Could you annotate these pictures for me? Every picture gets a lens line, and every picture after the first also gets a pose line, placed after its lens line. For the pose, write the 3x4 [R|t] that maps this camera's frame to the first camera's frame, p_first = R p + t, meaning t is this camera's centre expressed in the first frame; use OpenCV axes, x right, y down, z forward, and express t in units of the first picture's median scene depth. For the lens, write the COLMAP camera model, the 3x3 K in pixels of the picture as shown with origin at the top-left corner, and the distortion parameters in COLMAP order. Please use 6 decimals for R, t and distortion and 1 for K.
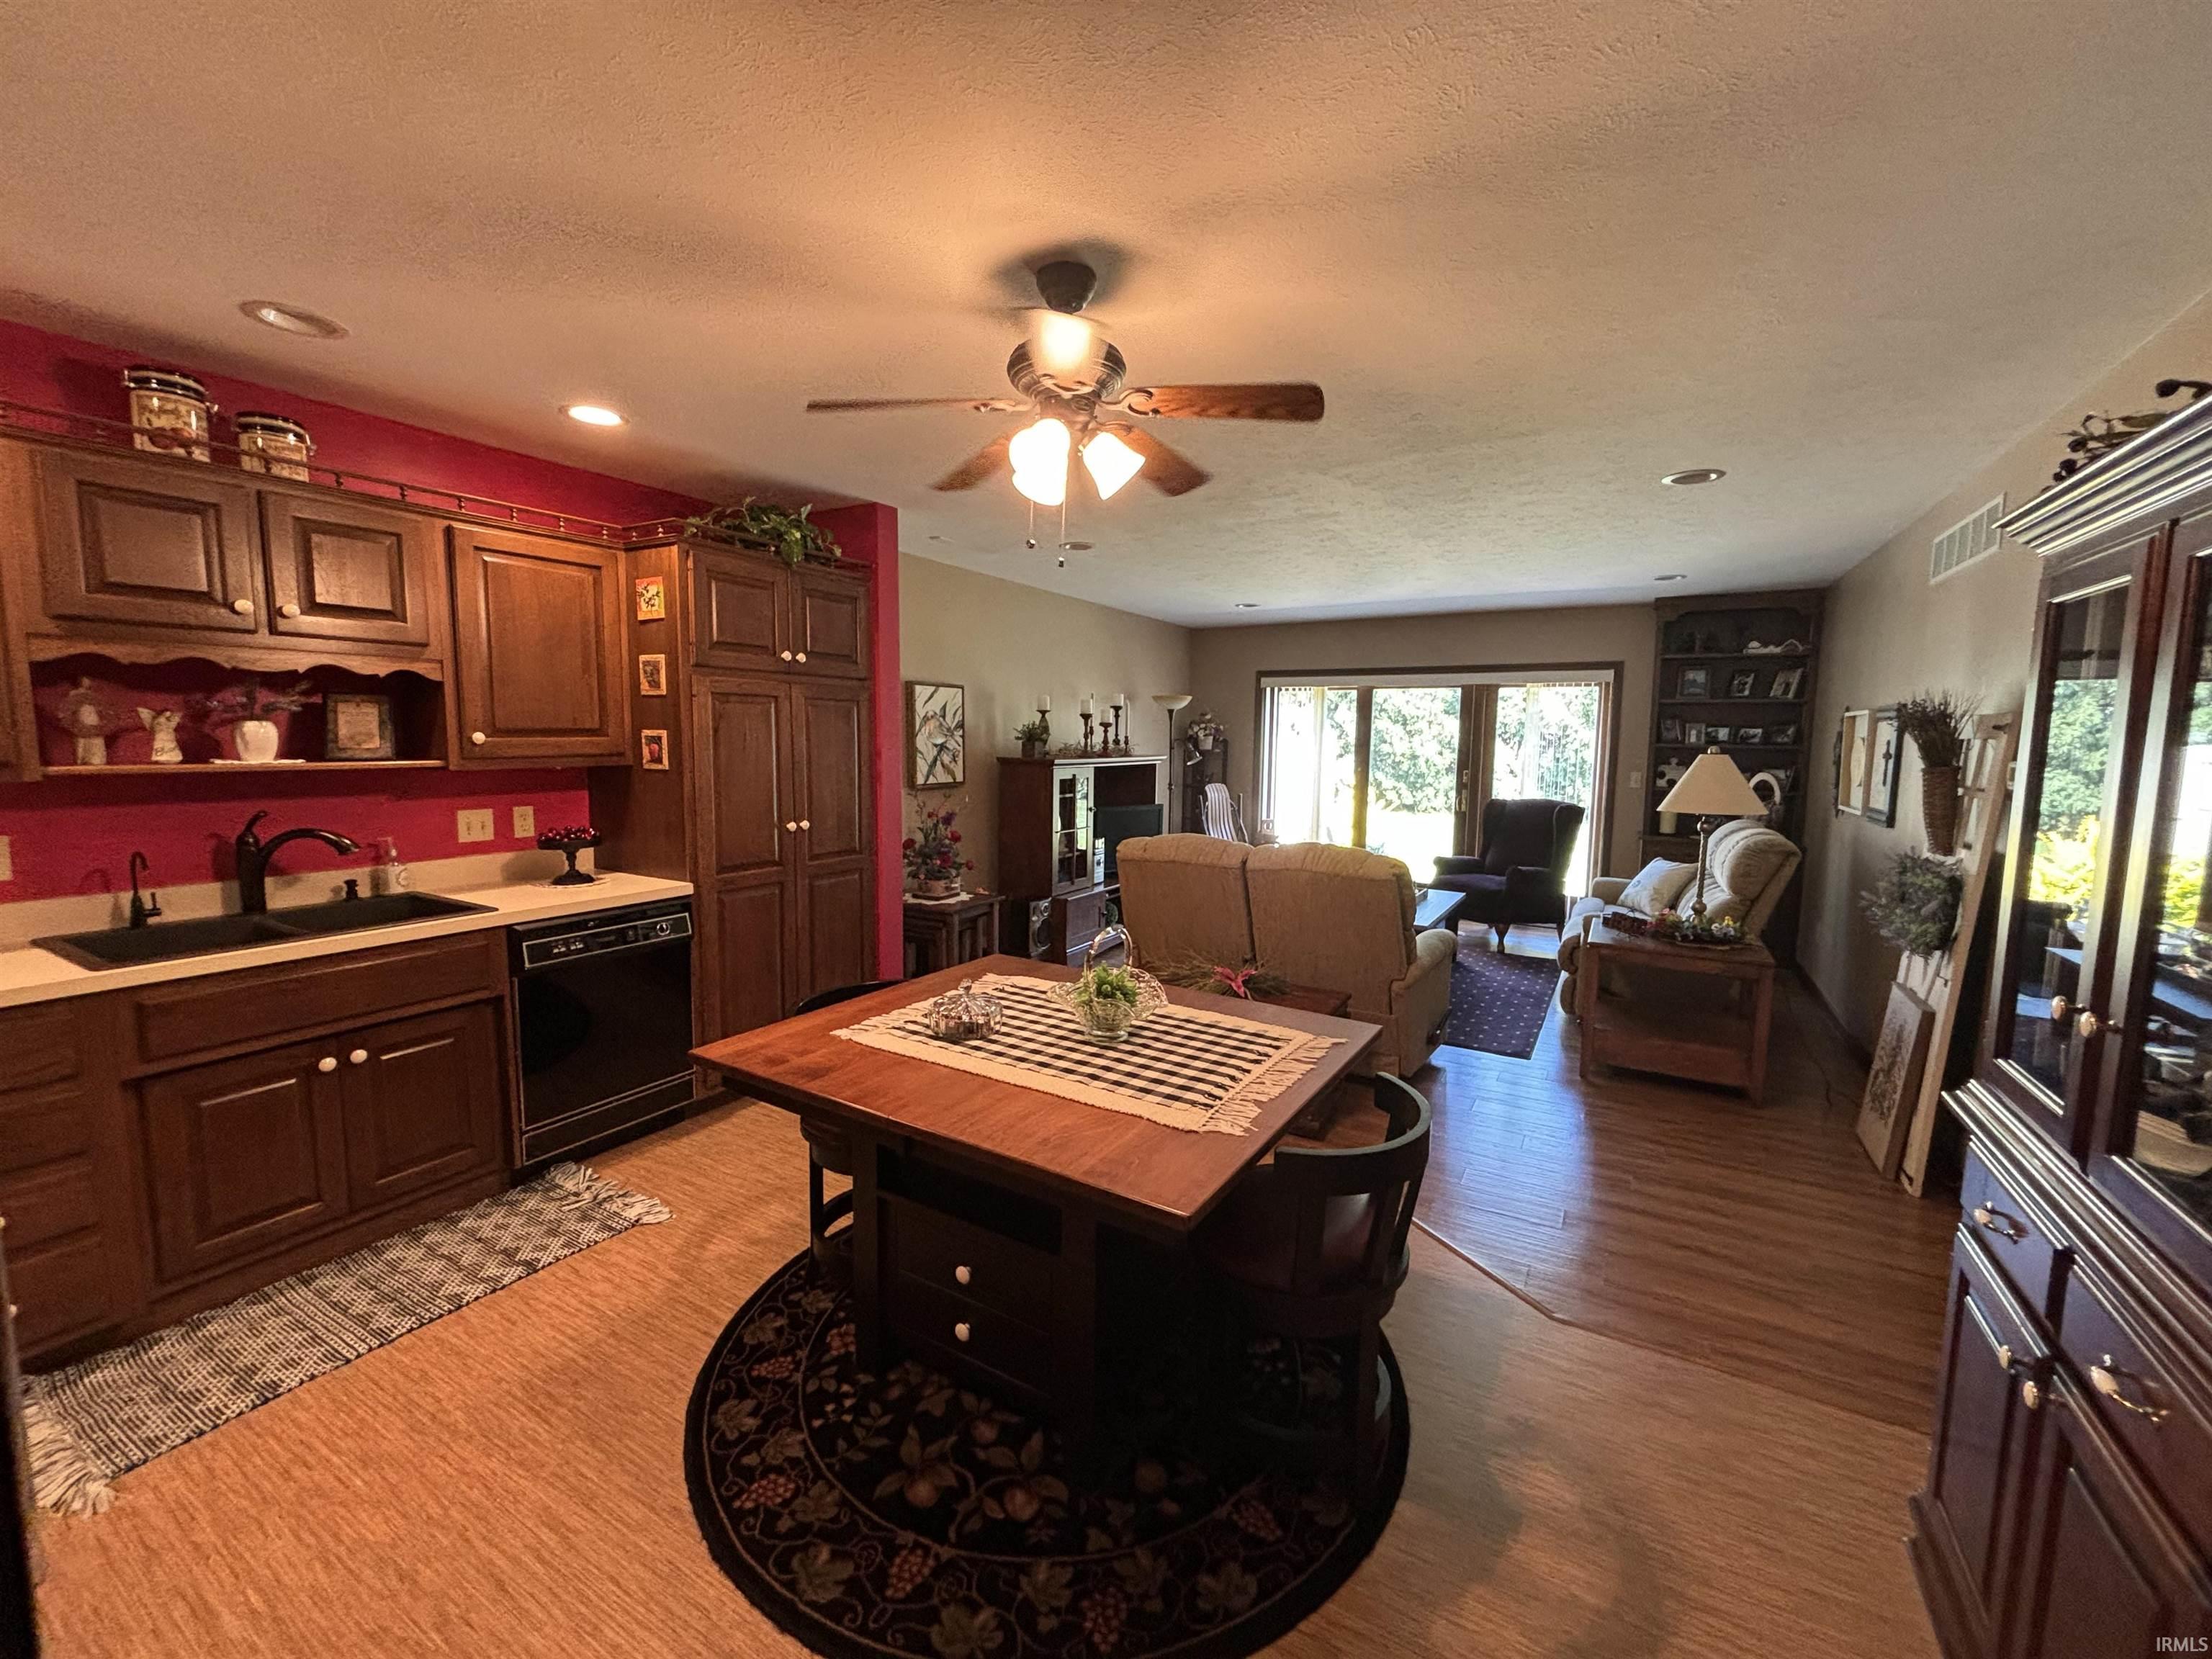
lens RADIAL K [[888.5, 0, 1111.9], [0, 888.5, 827.0], [0, 0, 1]] dist [-0.001931, 0.000956]
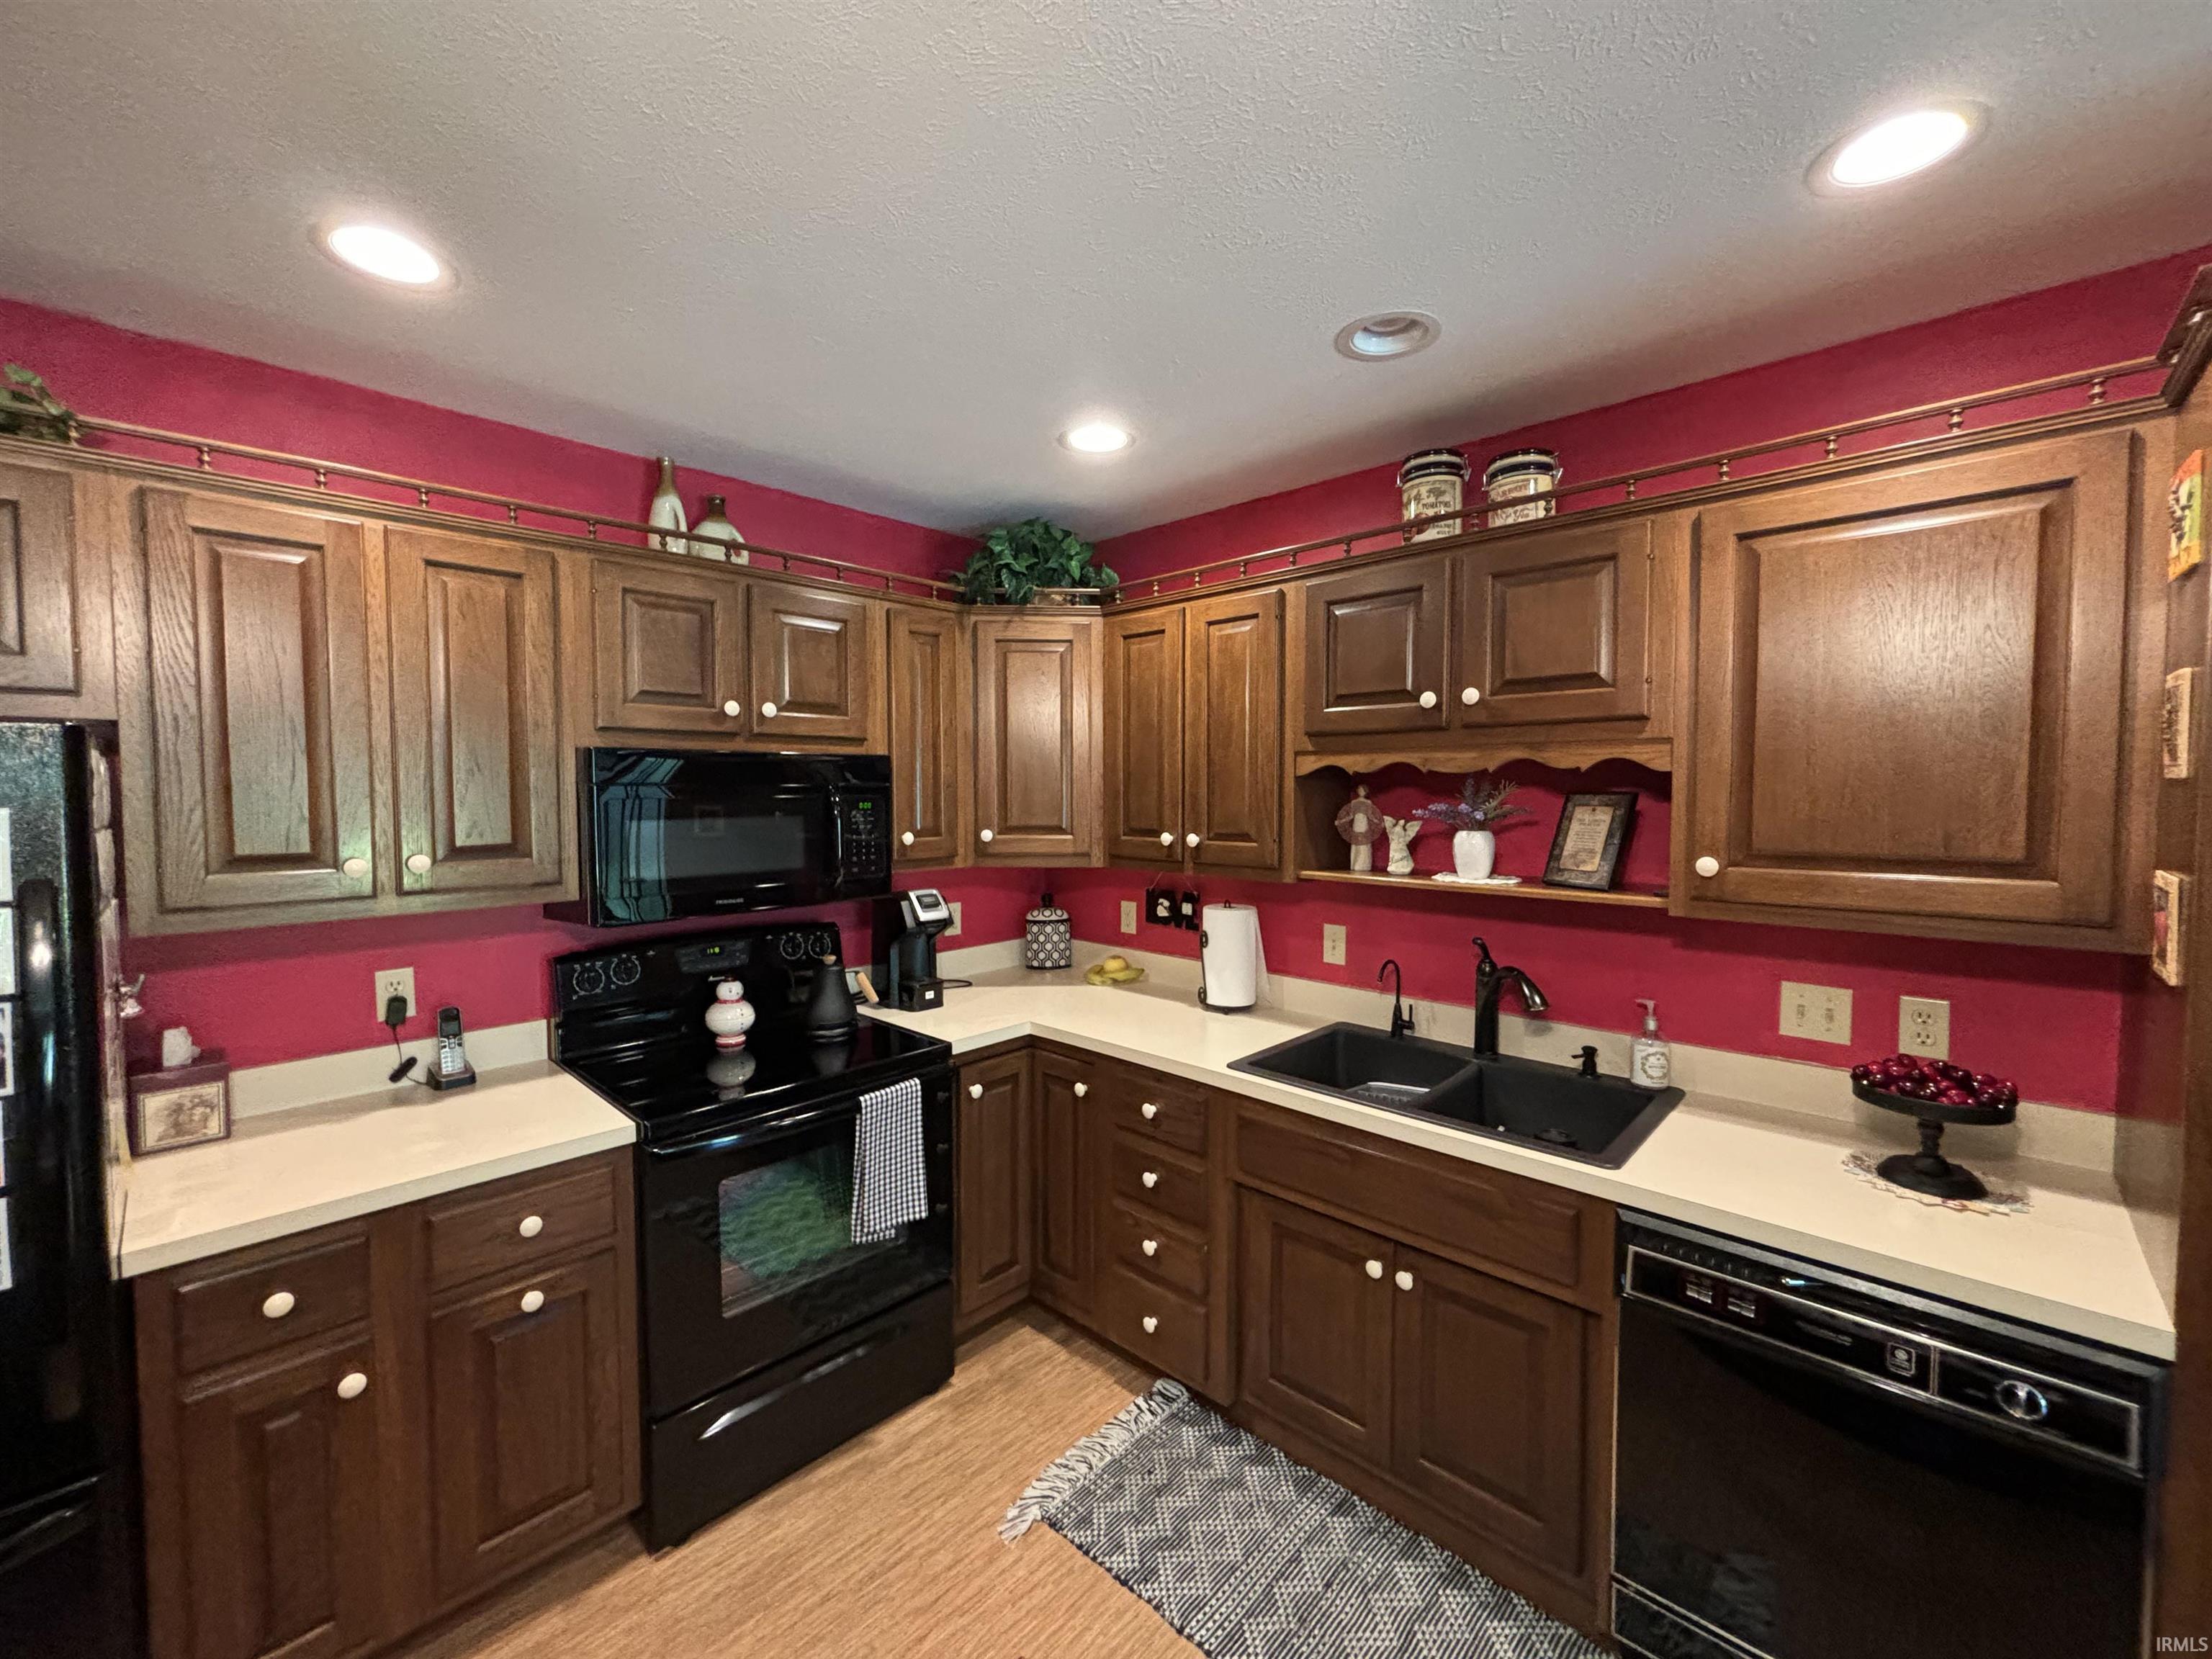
lens RADIAL K [[888.5, 0, 1105.4], [0, 888.5, 822.4], [0, 0, 1]] dist [-0.001931, 0.000956]
pose [[-0.240907, 0.029301, -0.970106, -0.036474], [-0.103433, 0.993077, 0.055680, -0.073816], [0.965021, 0.113755, -0.236208, 0.461631]]
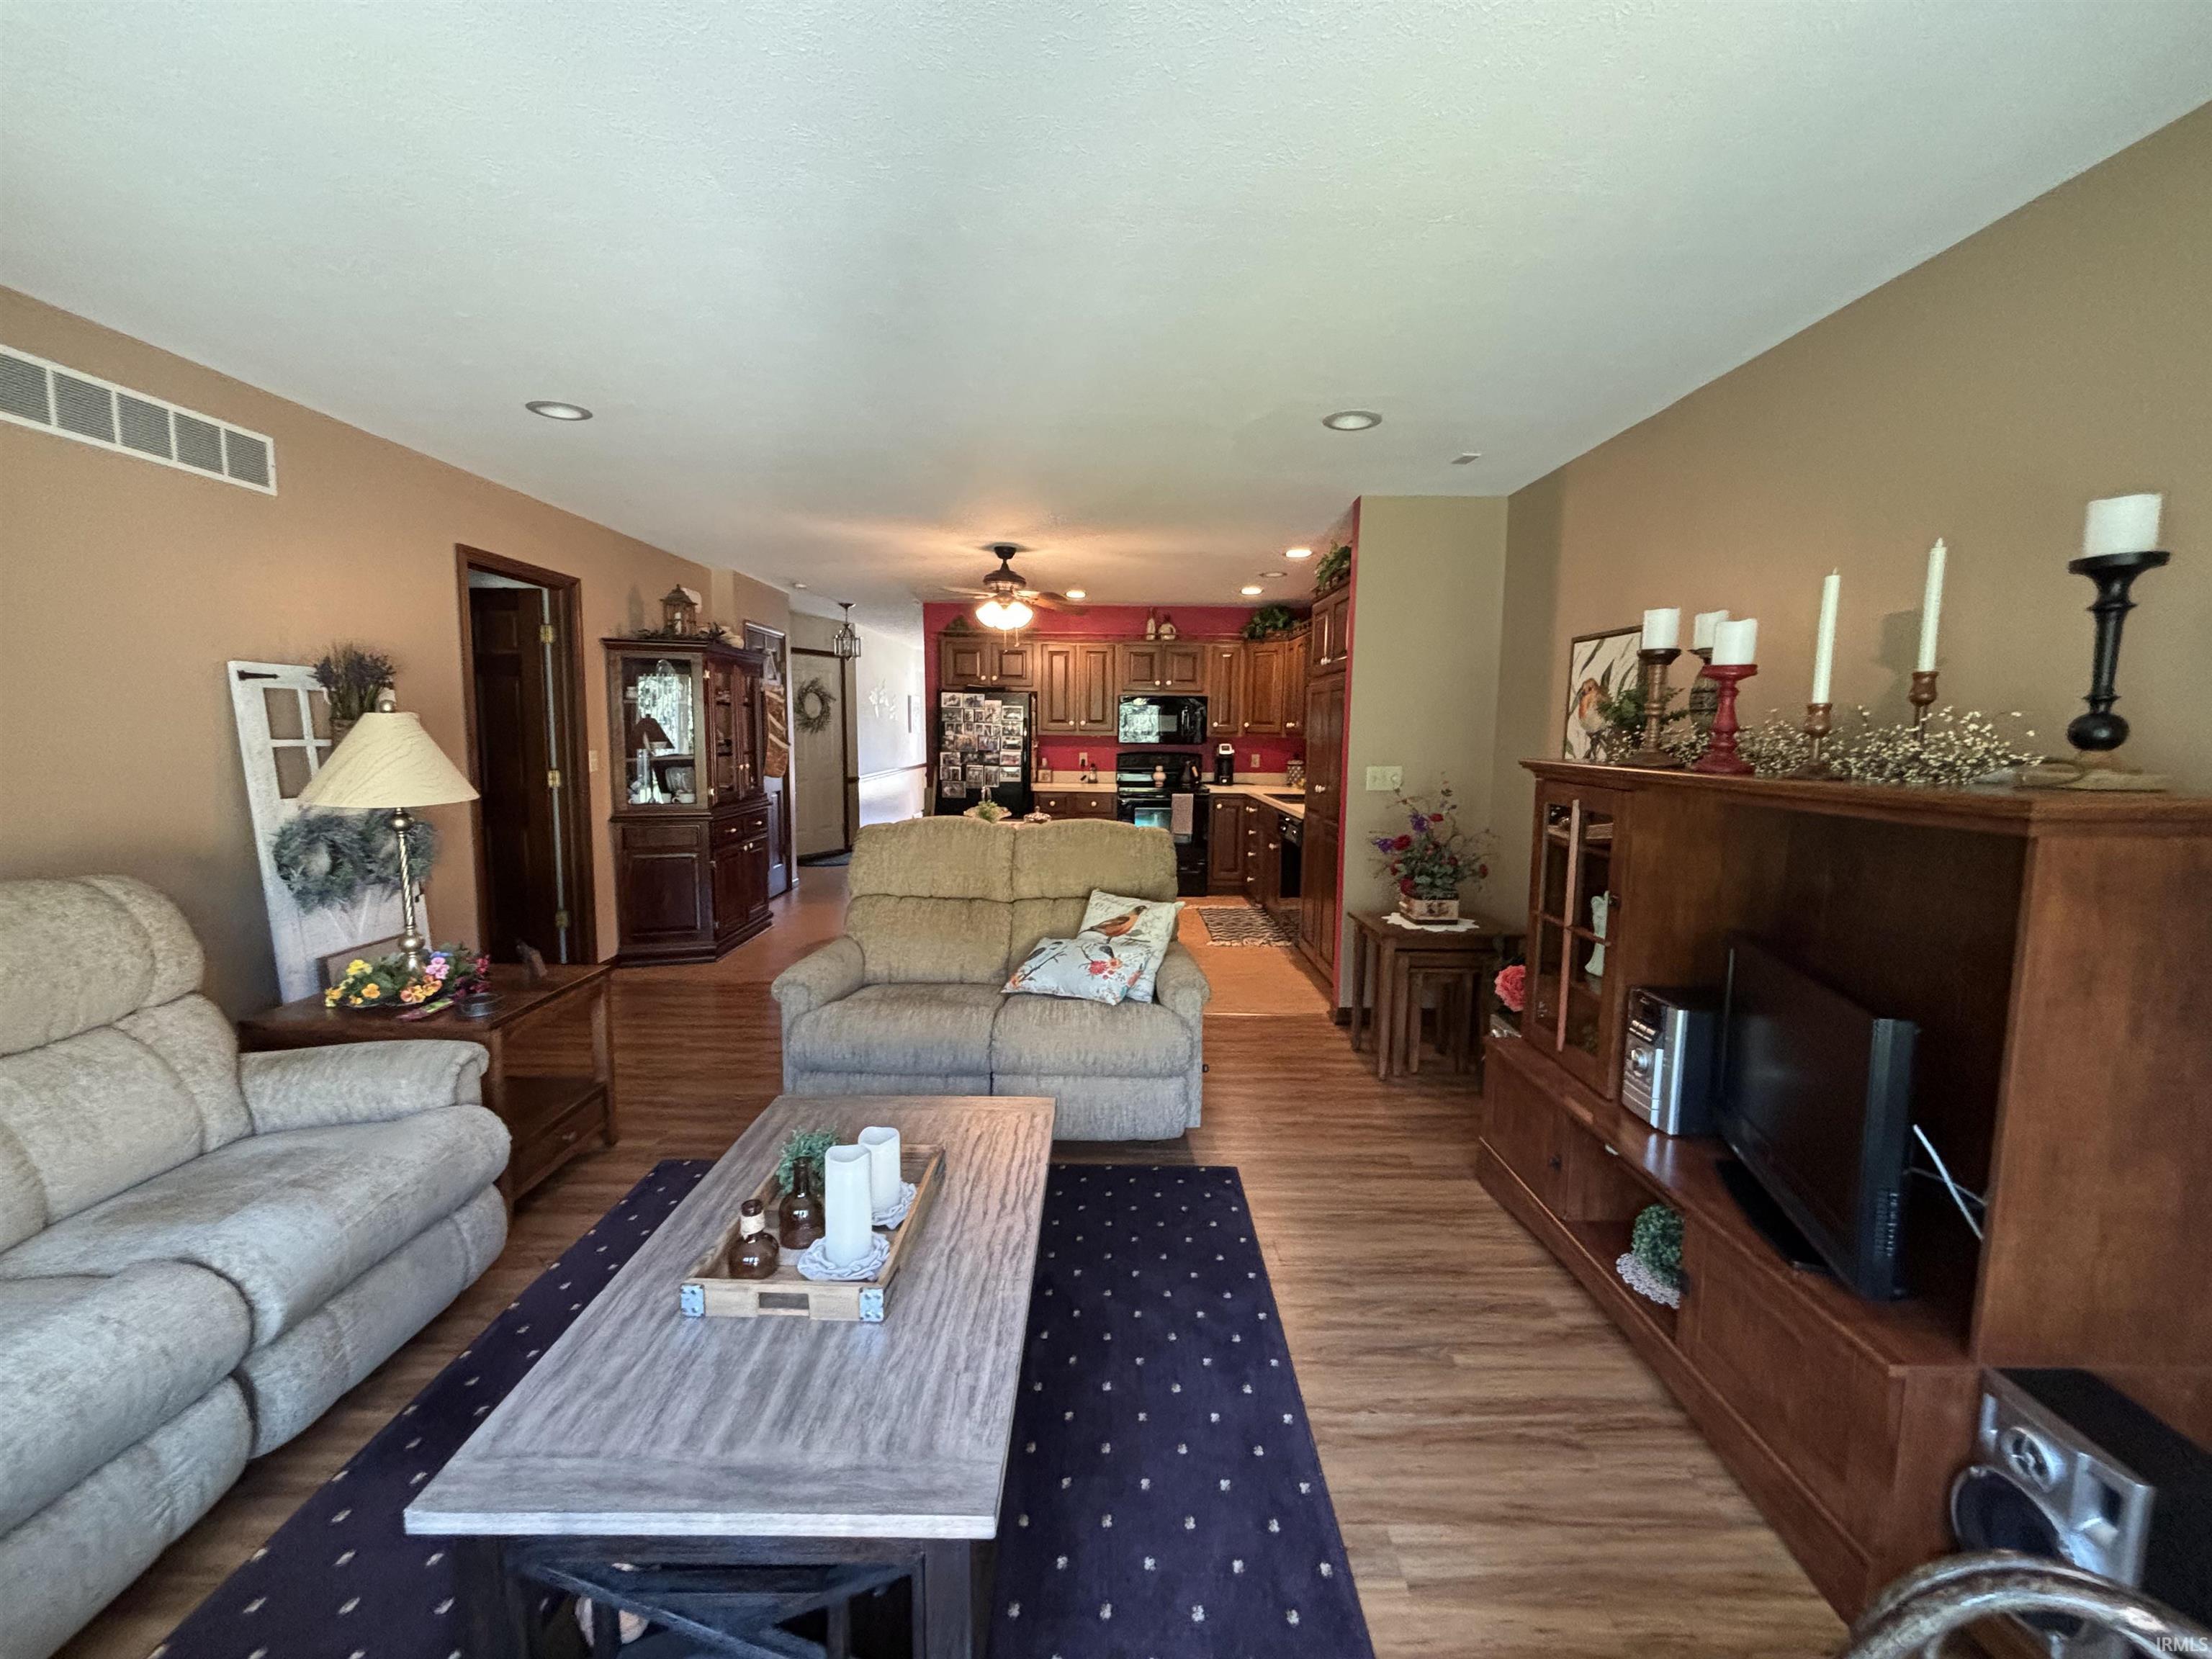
lens RADIAL K [[888.5, 0, 1120.2], [0, 888.5, 831.8], [0, 0, 1]] dist [-0.001931, 0.000956]
pose [[-0.856169, 0.037494, -0.515334, 0.457964], [-0.076714, 0.977086, 0.198541, -0.138665], [0.510970, 0.209518, -0.833674, 1.528484]]
